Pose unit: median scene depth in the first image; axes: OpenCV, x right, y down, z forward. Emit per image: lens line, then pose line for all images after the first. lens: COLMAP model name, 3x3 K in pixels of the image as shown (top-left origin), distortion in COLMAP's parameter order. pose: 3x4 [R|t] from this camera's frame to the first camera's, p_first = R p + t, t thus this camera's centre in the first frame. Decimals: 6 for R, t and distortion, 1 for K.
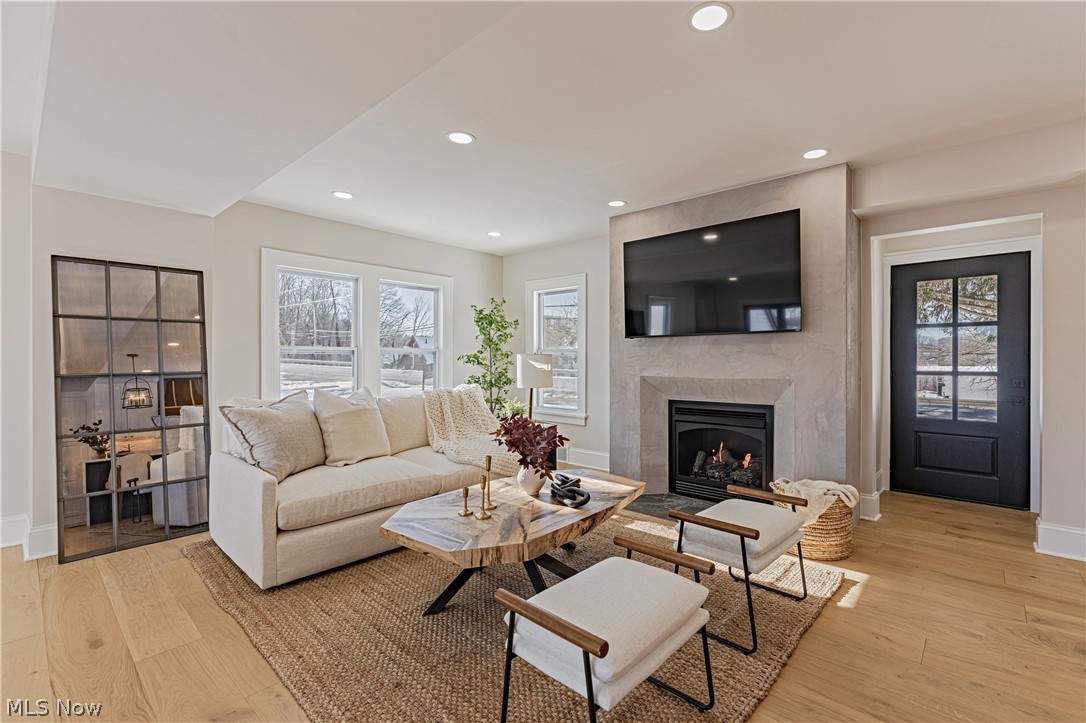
lens RADIAL K [[467.9, 0, 588.5], [0, 467.9, 361.6], [0, 0, 1]] dist [0.000535, 0.000593]
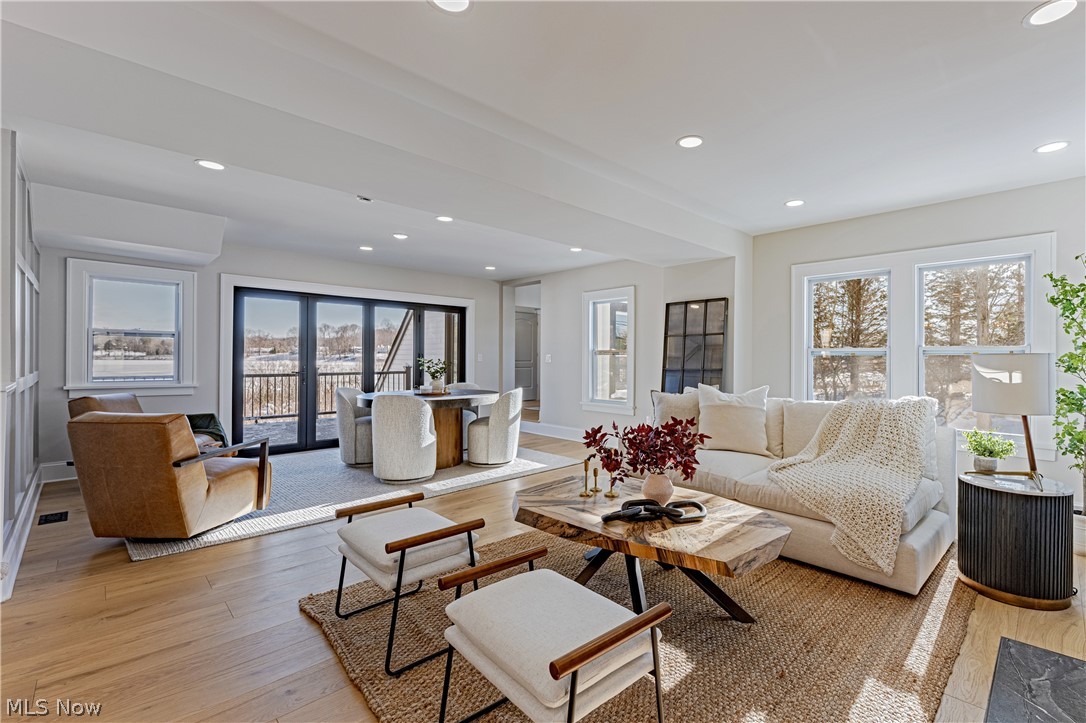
lens RADIAL K [[467.9, 0, 546.9], [0, 467.9, 357.6], [0, 0, 1]] dist [0.000535, 0.000593]
pose [[-0.101251, -0.005630, -0.994845, 0.959614], [0.000456, 0.999984, -0.005705, -0.000836], [0.994861, -0.001031, -0.101247, 1.057618]]
